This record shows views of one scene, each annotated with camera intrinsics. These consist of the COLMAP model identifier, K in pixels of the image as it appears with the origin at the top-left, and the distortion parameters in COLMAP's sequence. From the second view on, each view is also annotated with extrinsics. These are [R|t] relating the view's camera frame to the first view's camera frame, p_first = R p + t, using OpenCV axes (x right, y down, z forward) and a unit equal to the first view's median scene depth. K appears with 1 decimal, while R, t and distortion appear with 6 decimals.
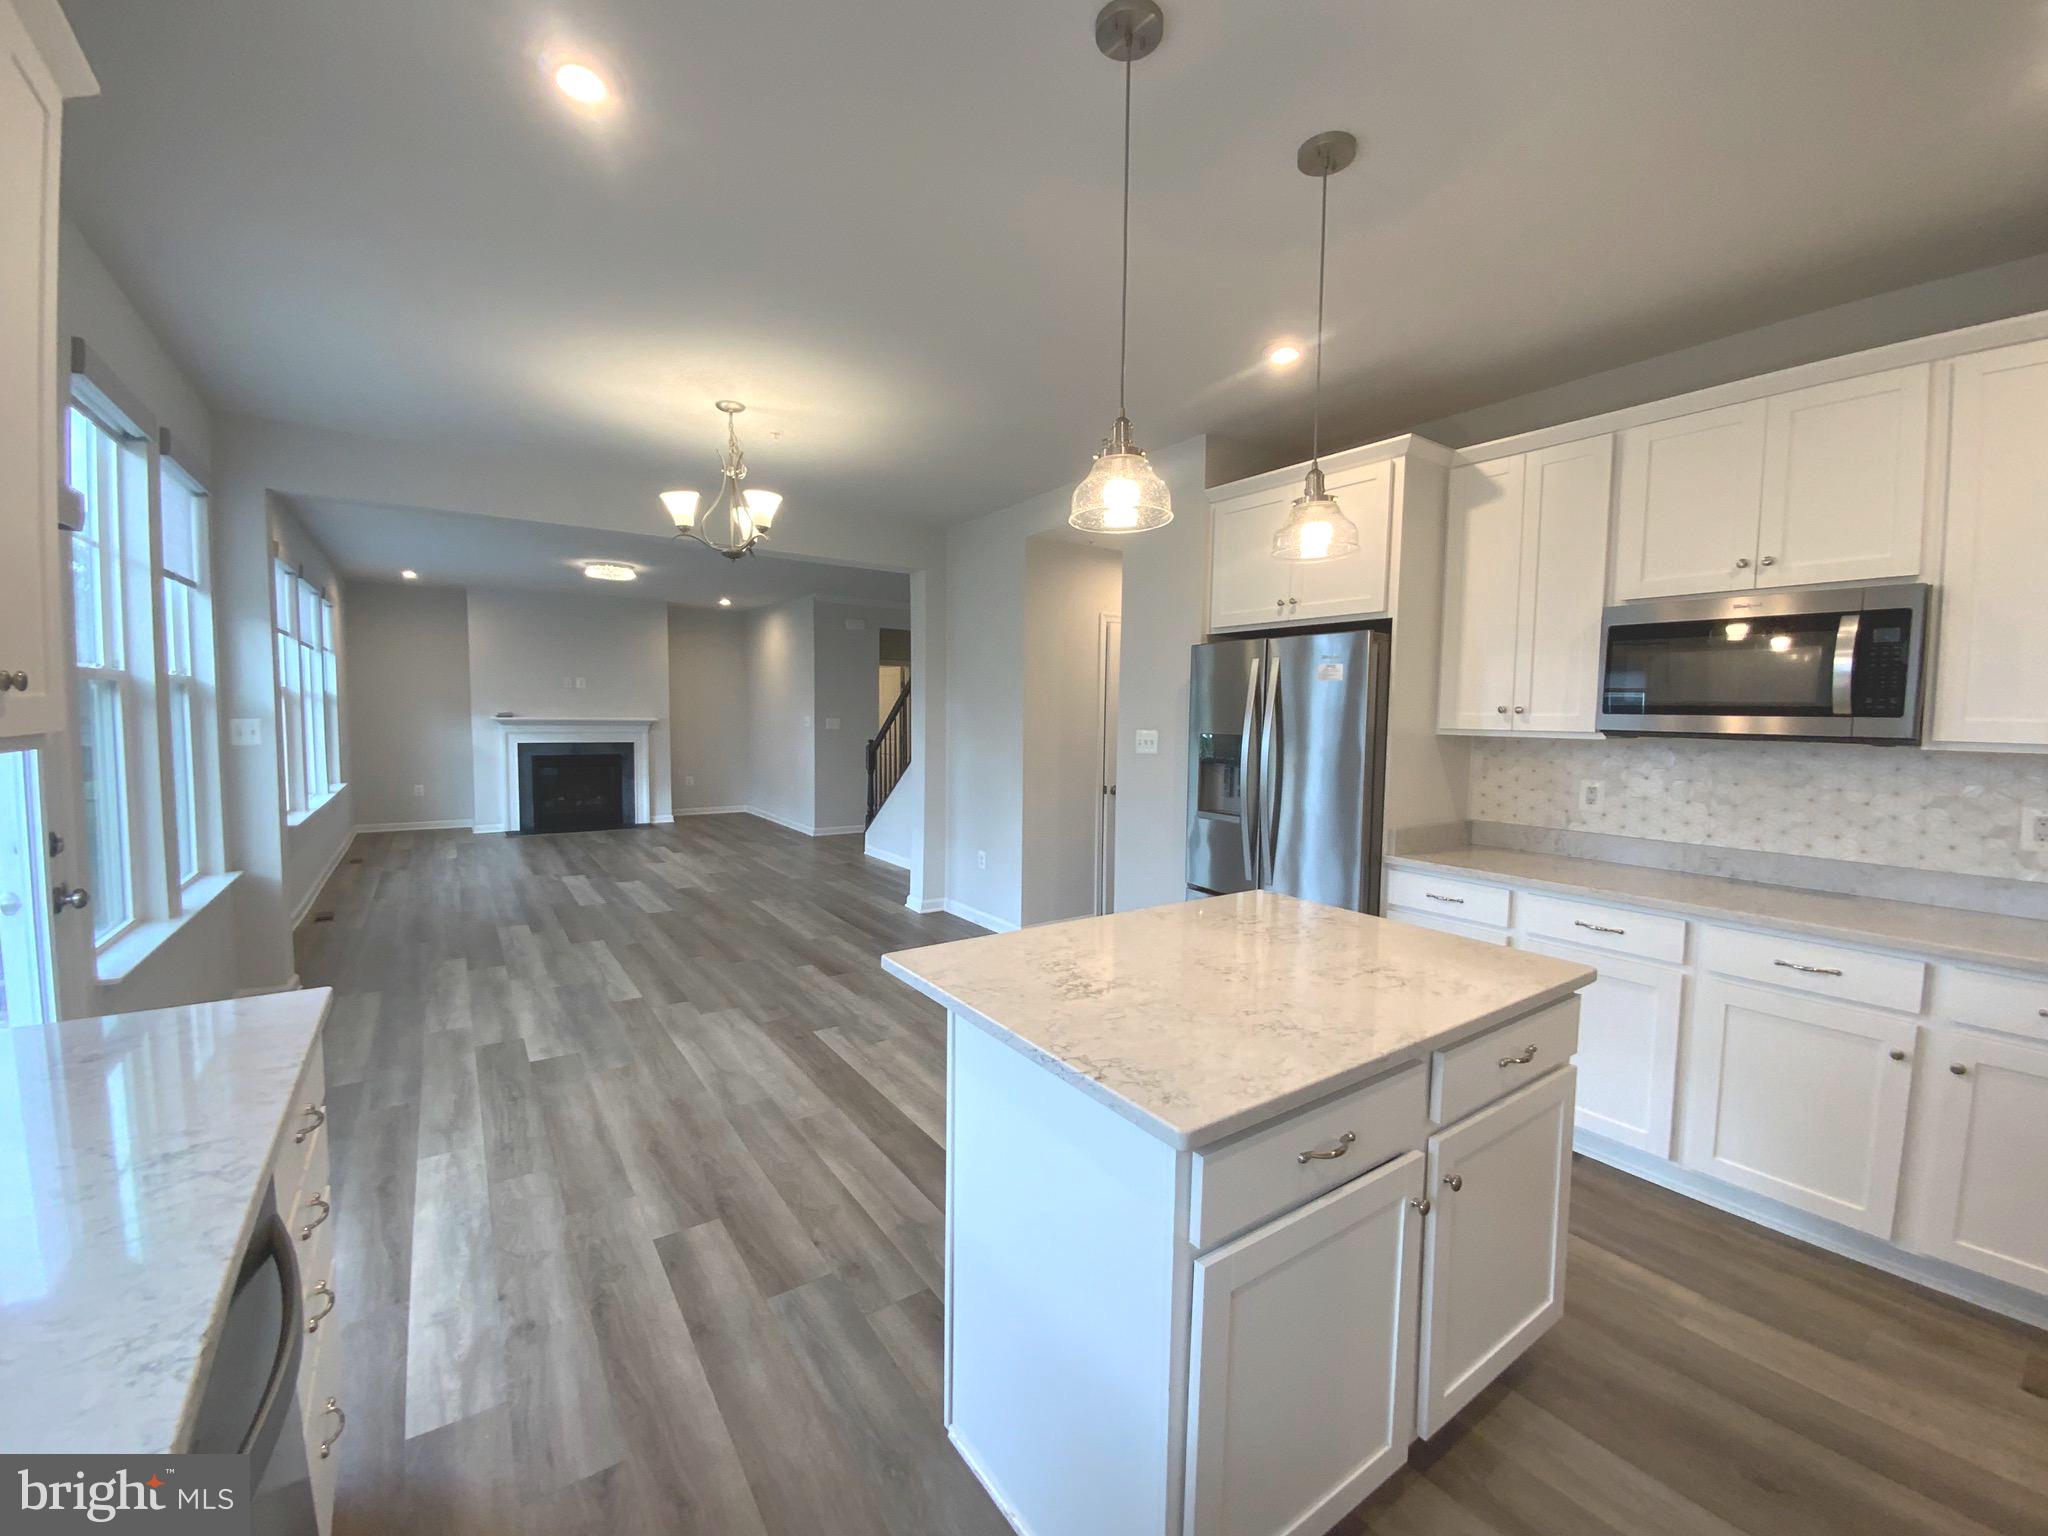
lens RADIAL K [[824.4, 0, 1028.0], [0, 824.4, 765.5], [0, 0, 1]] dist [-0.002413, -0.003324]
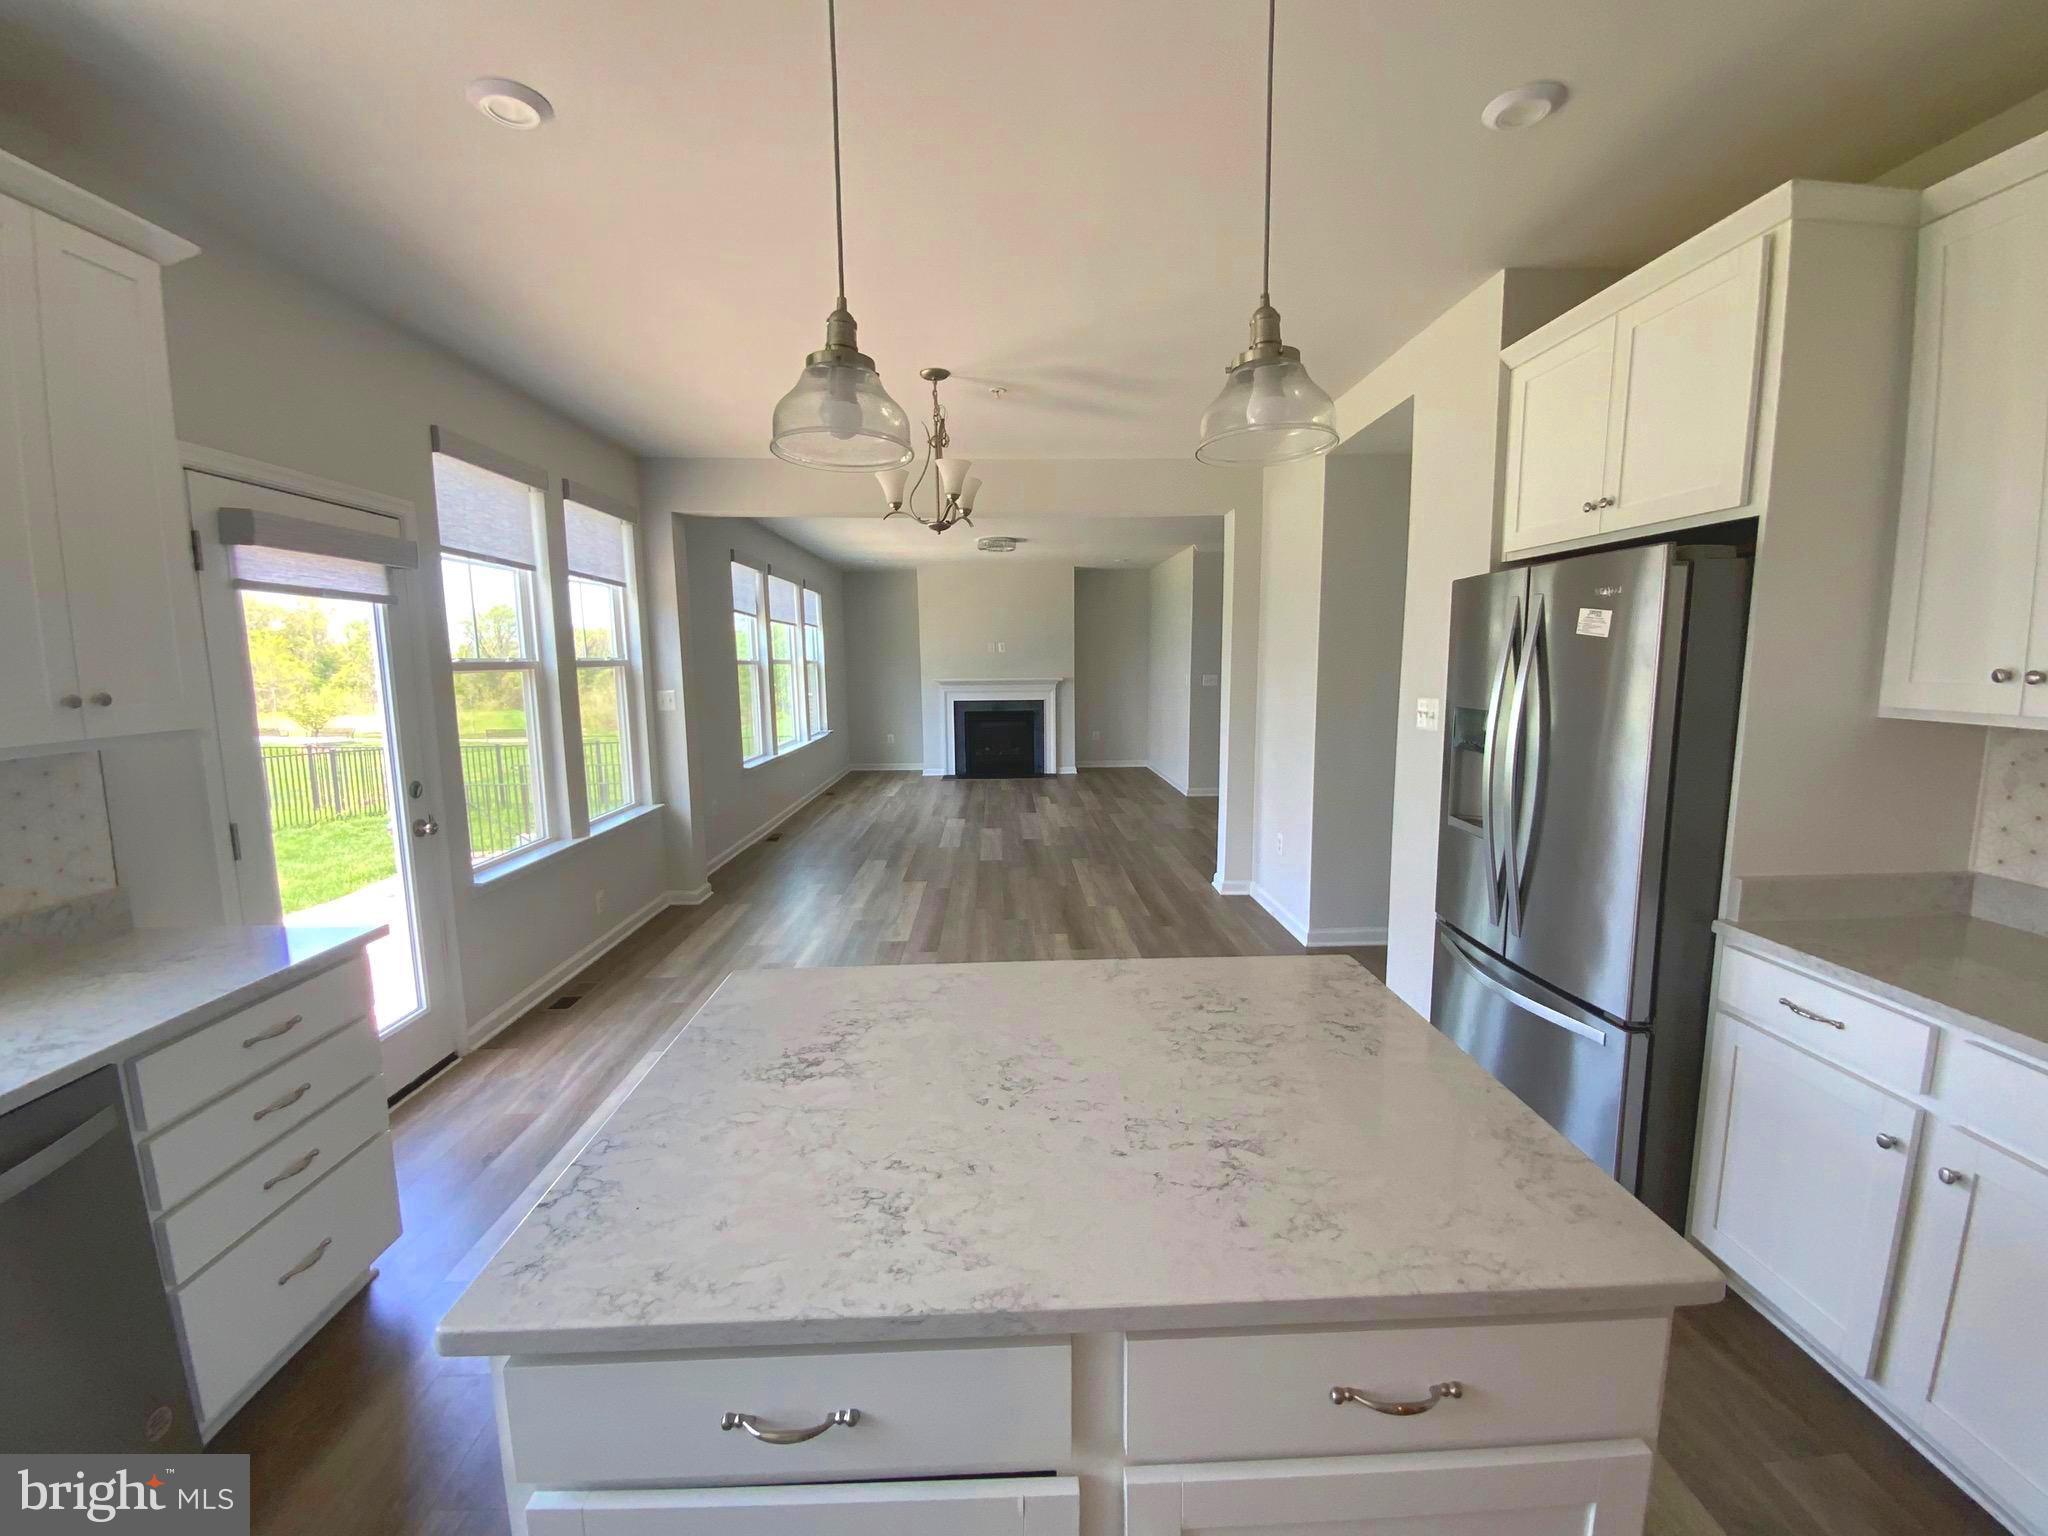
lens RADIAL K [[824.4, 0, 1036.4], [0, 824.4, 771.2], [0, 0, 1]] dist [-0.002413, -0.003324]
pose [[0.842095, 0.049779, -0.537028, 0.255933], [-0.013118, 0.997327, 0.071876, -0.028187], [0.539170, -0.053482, 0.840497, 0.178631]]
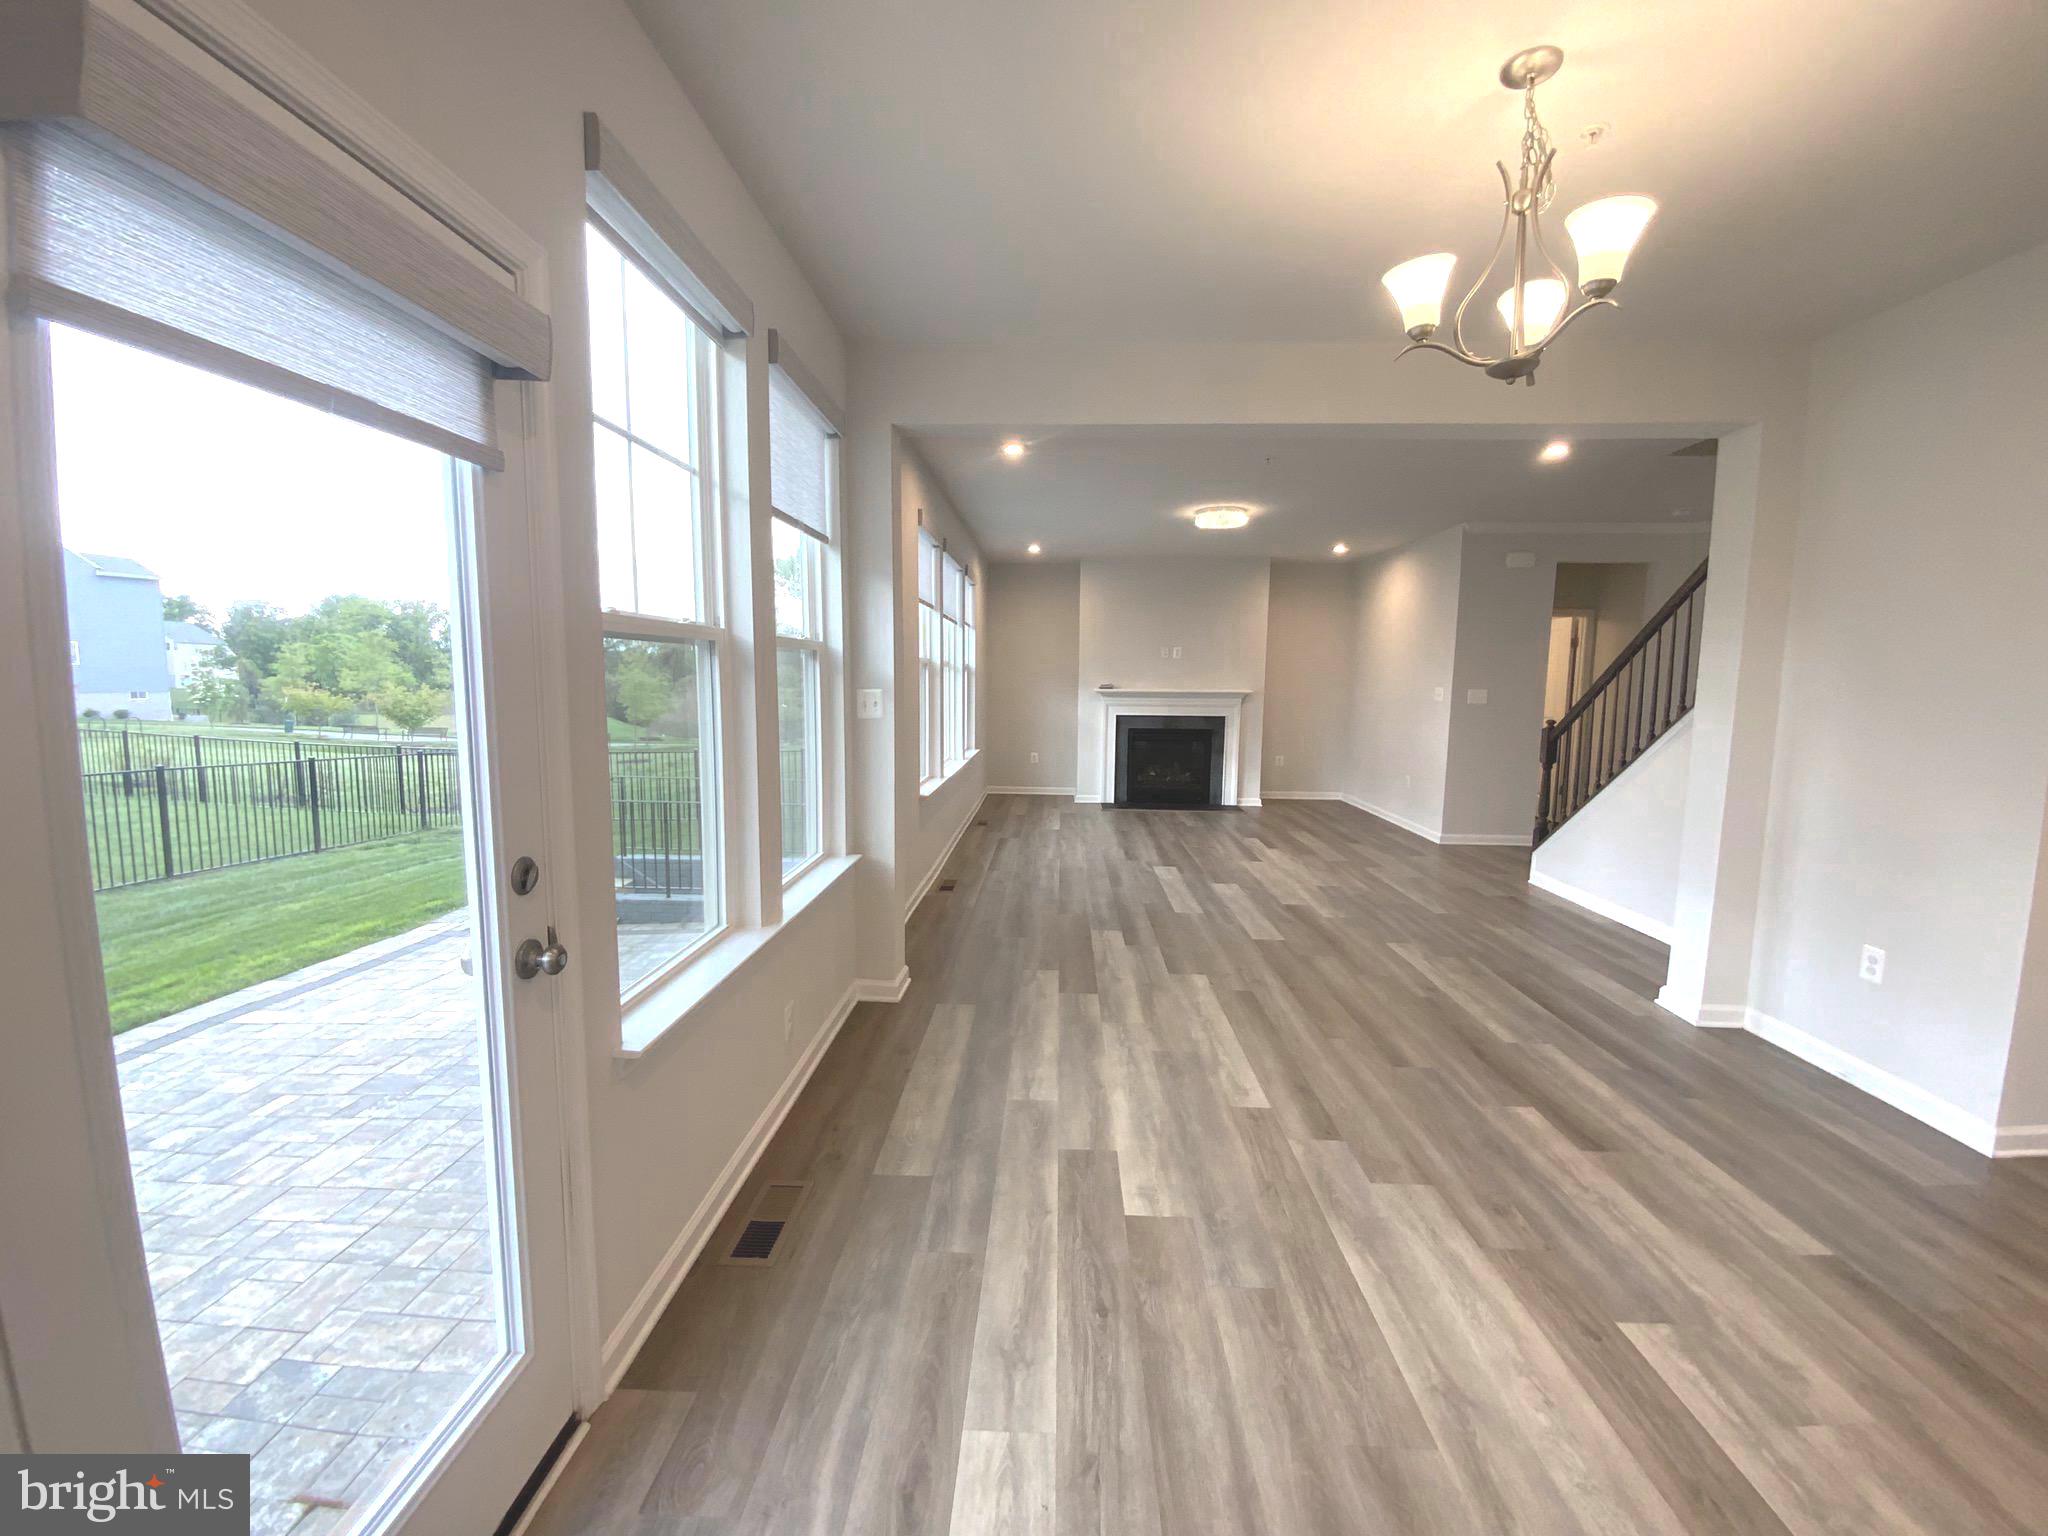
lens RADIAL K [[824.4, 0, 1035.5], [0, 824.4, 773.3], [0, 0, 1]] dist [-0.002413, -0.003324]
pose [[0.797677, 0.064985, -0.599574, -0.234166], [-0.039262, 0.997664, 0.055898, -0.019520], [0.601806, -0.021048, 0.798365, 0.353041]]
